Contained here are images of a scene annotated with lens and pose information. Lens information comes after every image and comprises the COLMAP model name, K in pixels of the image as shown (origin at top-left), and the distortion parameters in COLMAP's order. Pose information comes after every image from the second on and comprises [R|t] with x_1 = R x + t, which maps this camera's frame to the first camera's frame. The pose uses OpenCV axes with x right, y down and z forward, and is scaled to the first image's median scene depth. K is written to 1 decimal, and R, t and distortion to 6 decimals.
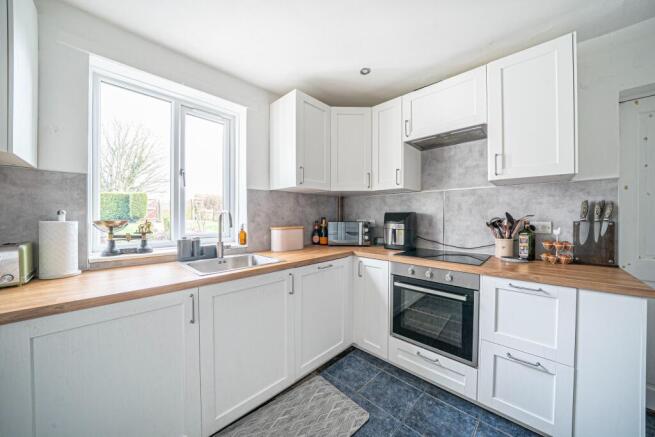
lens RADIAL K [[223.2, 0, 327.5], [0, 223.2, 218.5], [0, 0, 1]] dist [-0.023589, -0.000040]
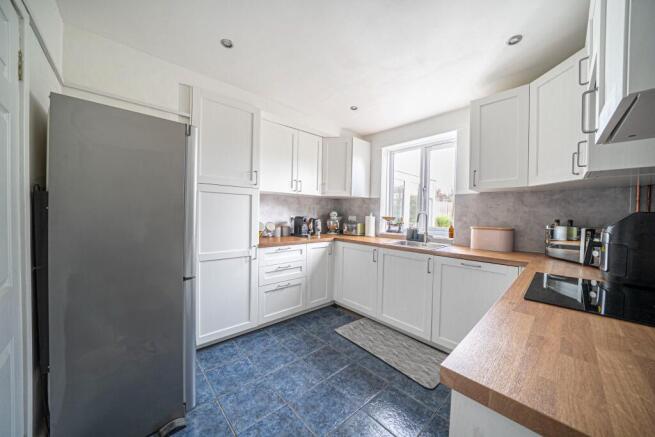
lens RADIAL K [[223.2, 0, 327.5], [0, 223.2, 218.5], [0, 0, 1]] dist [-0.023589, -0.000040]
pose [[-0.056594, 0.018636, -0.998223, 1.147116], [-0.029934, 0.999345, 0.020354, -0.000724], [0.997948, 0.031033, -0.055999, 0.423617]]
